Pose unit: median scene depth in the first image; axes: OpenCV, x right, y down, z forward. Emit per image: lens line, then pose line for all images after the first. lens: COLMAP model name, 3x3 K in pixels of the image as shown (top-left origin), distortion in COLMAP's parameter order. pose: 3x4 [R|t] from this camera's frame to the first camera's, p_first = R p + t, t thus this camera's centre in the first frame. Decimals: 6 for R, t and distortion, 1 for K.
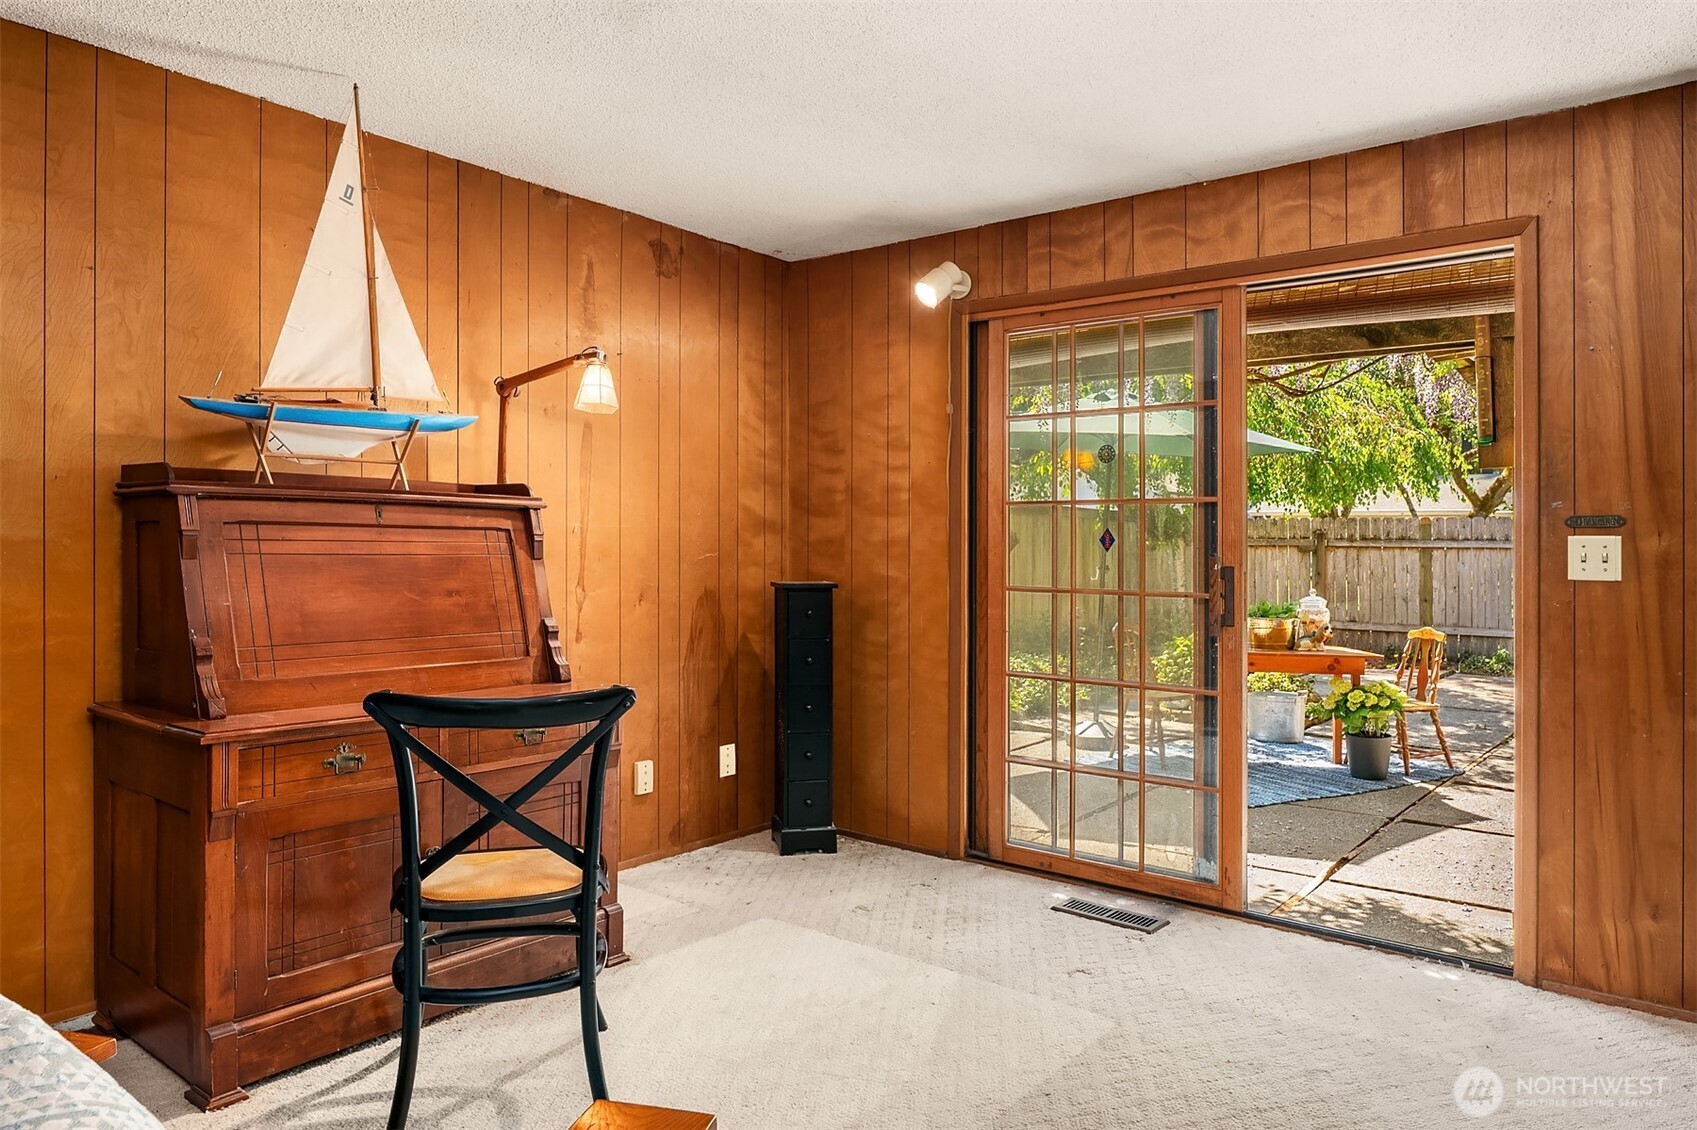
lens RADIAL K [[1131.5, 0, 858.7], [0, 1131.5, 527.2], [0, 0, 1]] dist [-0.003989, -0.004161]
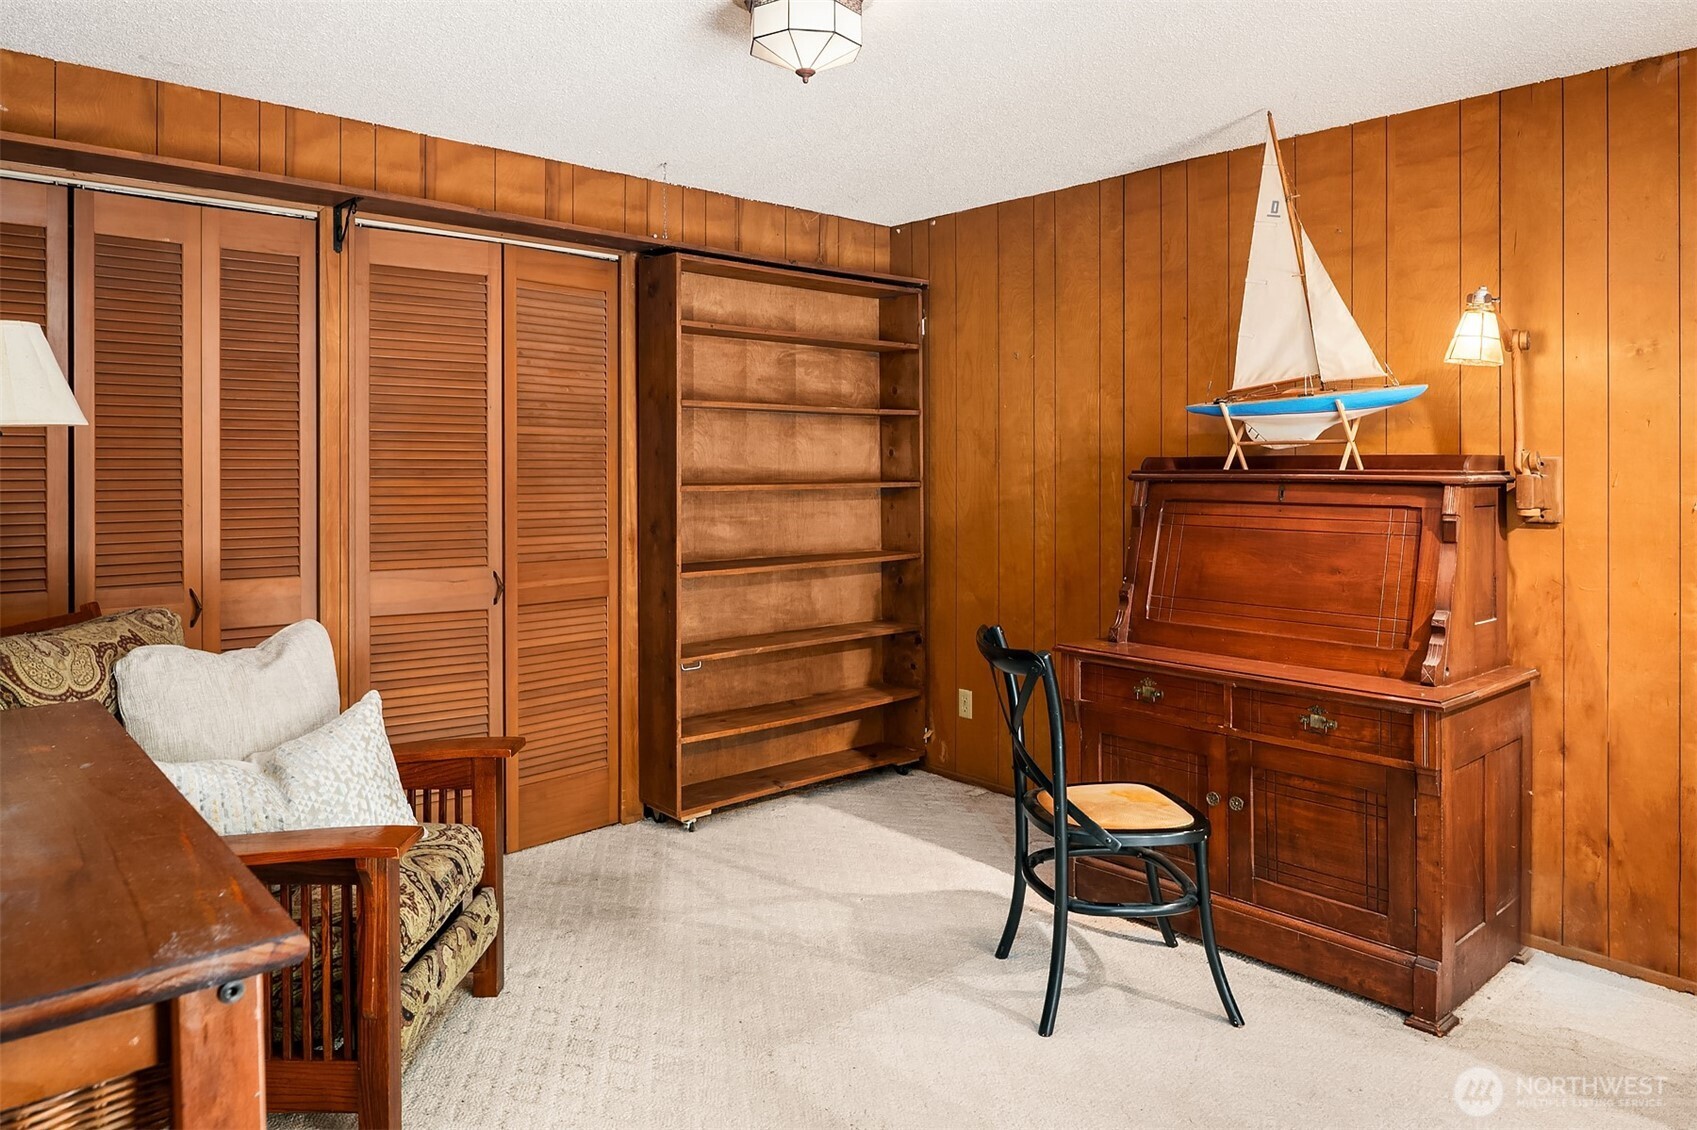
lens RADIAL K [[1109.6, 0, 828.8], [0, 1109.6, 462.8], [0, 0, 1]] dist [-0.005130, -0.001578]
pose [[-0.194122, -0.017107, -0.980828, 0.552301], [0.010312, 0.999757, -0.019478, -0.018602], [0.980923, -0.013895, -0.193899, 0.595686]]
